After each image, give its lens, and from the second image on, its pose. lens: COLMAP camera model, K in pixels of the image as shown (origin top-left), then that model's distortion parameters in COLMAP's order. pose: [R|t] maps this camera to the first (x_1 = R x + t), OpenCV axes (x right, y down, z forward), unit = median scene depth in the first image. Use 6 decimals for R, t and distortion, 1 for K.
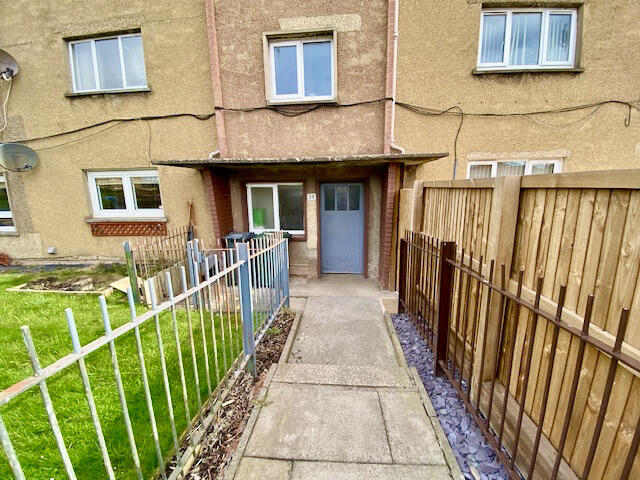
lens RADIAL K [[256.6, 0, 323.2], [0, 256.6, 239.6], [0, 0, 1]] dist [0.014678, -0.016756]
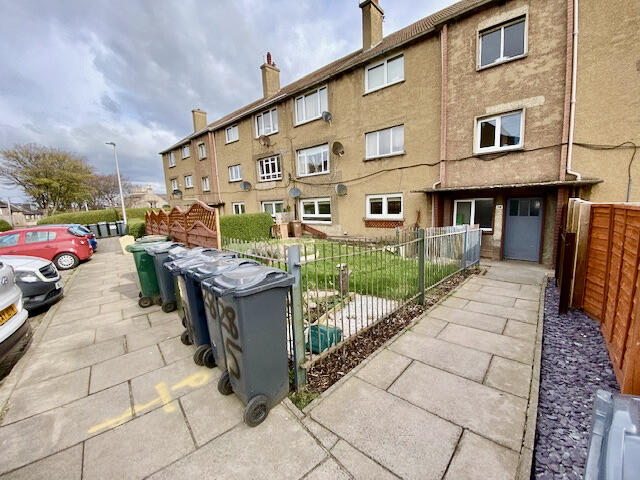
lens RADIAL K [[256.6, 0, 323.2], [0, 256.6, 239.6], [0, 0, 1]] dist [0.014678, -0.016756]
pose [[0.797995, 0.069174, -0.598681, 0.052202], [-0.081549, 0.996648, 0.006459, 0.111917], [0.597121, 0.043668, 0.800962, -0.917246]]
